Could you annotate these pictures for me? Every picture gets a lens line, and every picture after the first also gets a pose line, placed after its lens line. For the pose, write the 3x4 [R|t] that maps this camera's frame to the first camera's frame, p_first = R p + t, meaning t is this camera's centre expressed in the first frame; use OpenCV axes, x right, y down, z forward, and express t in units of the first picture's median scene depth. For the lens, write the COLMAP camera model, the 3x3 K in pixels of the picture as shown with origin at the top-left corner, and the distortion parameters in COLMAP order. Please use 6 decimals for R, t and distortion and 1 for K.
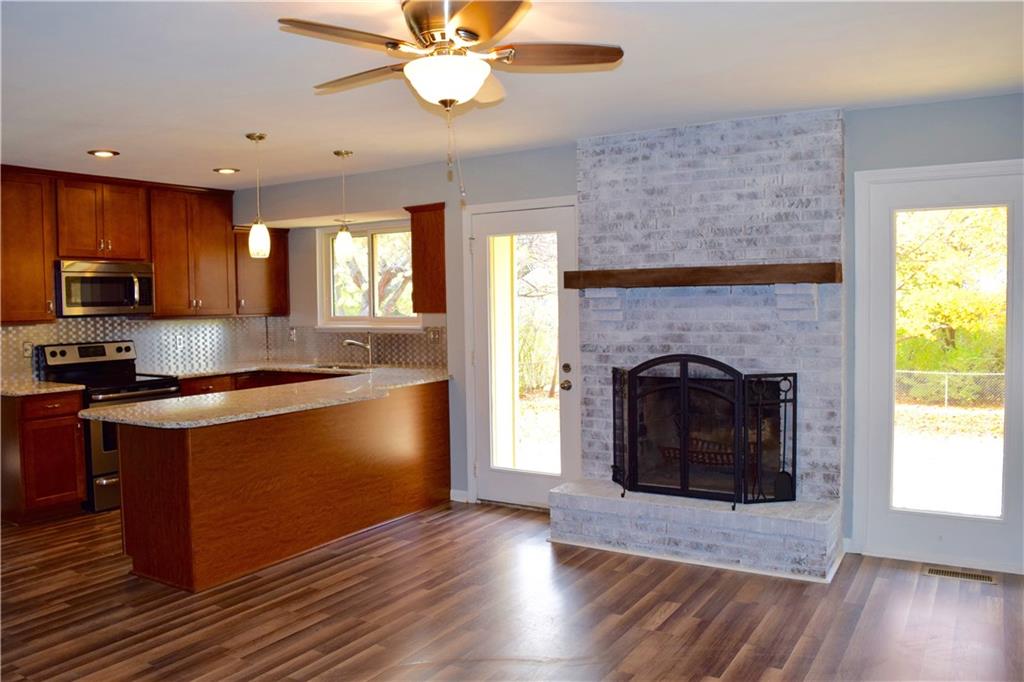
lens RADIAL K [[807.2, 0, 508.8], [0, 807.2, 340.8], [0, 0, 1]] dist [-0.094854, 0.026011]
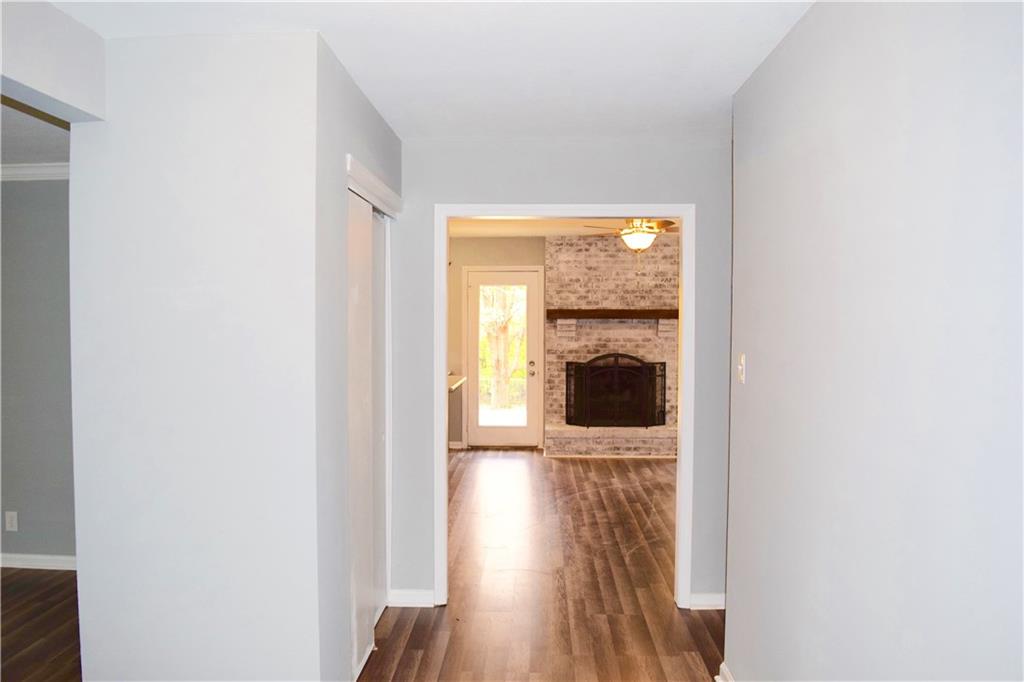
lens RADIAL K [[807.2, 0, 519.4], [0, 807.2, 330.0], [0, 0, 1]] dist [-0.094854, 0.026011]
pose [[0.864007, 0.013343, 0.503302, -0.893990], [0.007802, 0.999174, -0.039882, 0.033106], [-0.503419, 0.038385, 0.863190, -0.536403]]
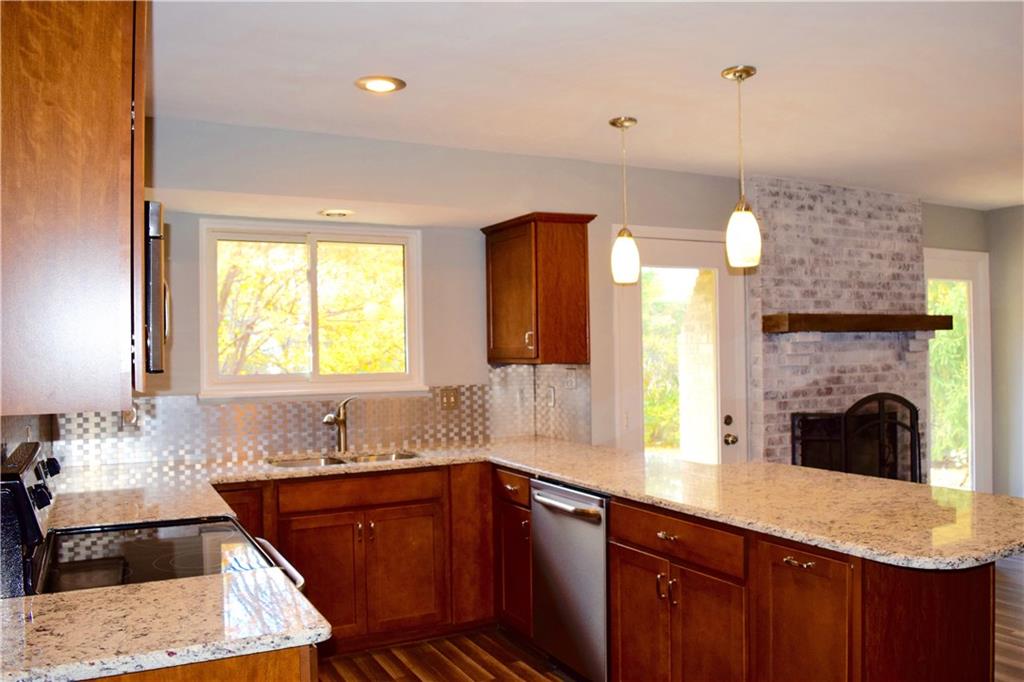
lens RADIAL K [[807.2, 0, 510.6], [0, 807.2, 344.0], [0, 0, 1]] dist [-0.094854, 0.026011]
pose [[0.506781, 0.015519, 0.861935, -0.886838], [0.053810, 0.997319, -0.049595, -0.021626], [-0.860394, 0.071515, 0.504587, 0.805030]]
